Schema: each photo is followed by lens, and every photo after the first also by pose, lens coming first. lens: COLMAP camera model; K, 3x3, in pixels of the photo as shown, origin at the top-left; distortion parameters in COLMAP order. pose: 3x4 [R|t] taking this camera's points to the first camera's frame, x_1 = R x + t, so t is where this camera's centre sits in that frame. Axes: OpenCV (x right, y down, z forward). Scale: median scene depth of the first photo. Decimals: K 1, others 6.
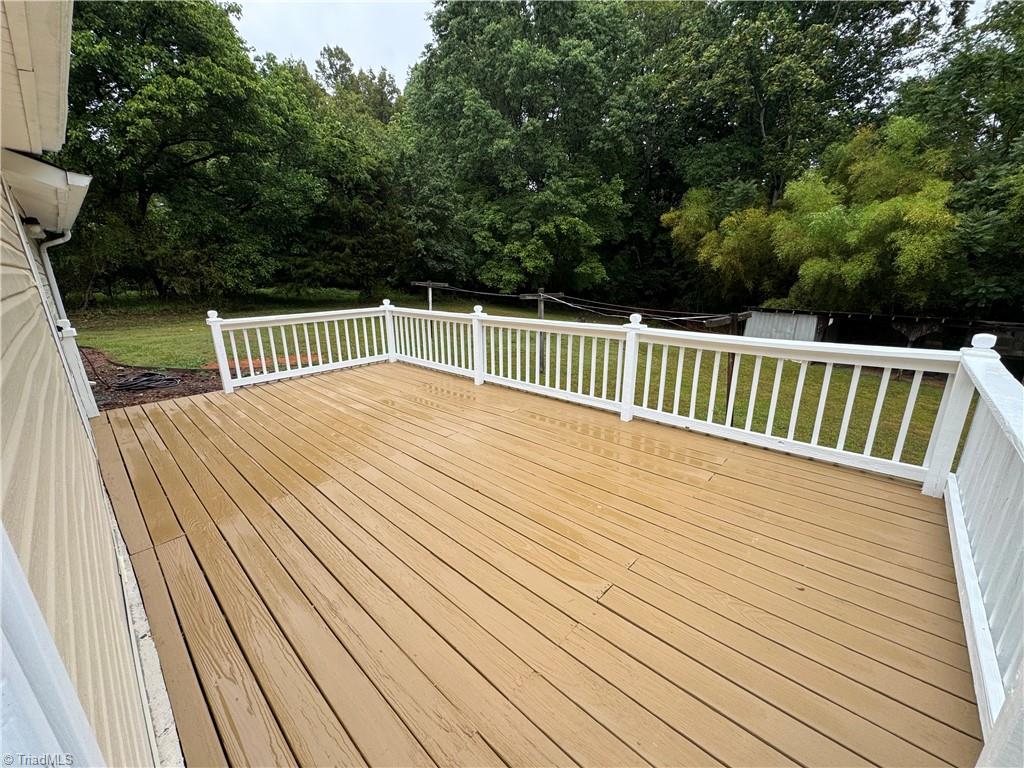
lens RADIAL K [[408.1, 0, 512.4], [0, 408.1, 380.4], [0, 0, 1]] dist [-0.001311, -0.000123]
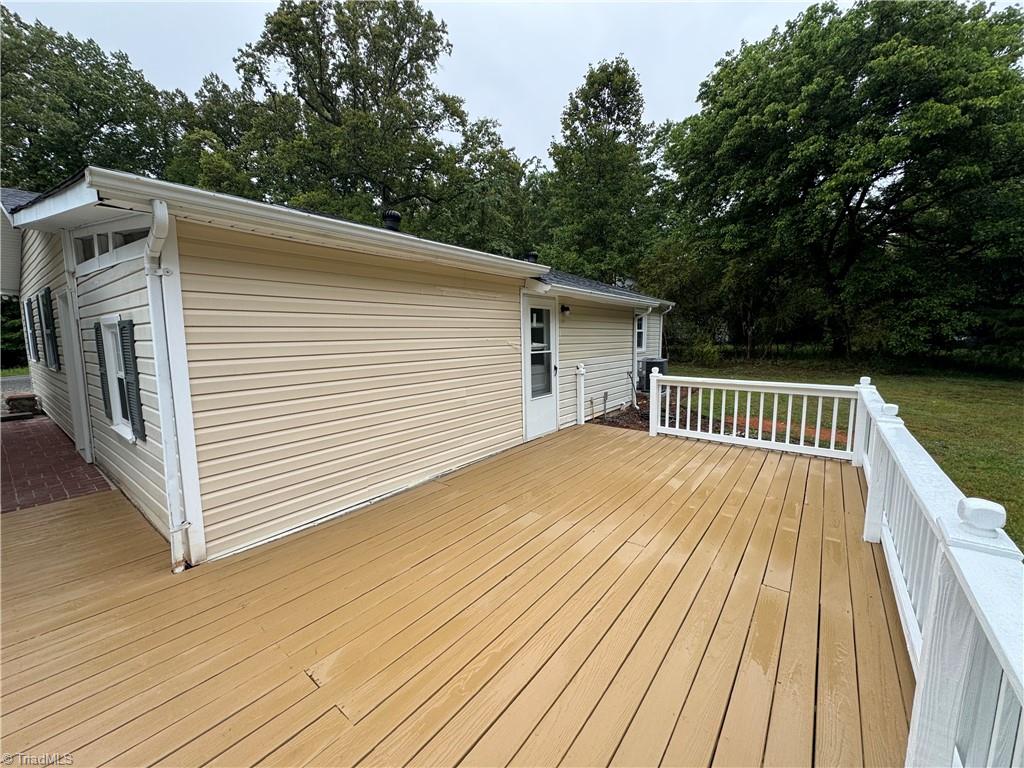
lens RADIAL K [[408.1, 0, 512.4], [0, 408.1, 380.4], [0, 0, 1]] dist [-0.001311, -0.000123]
pose [[0.090447, 0.128274, -0.987606, 0.398321], [-0.253314, 0.962018, 0.101751, -0.135813], [0.963147, 0.240971, 0.119505, 0.407772]]
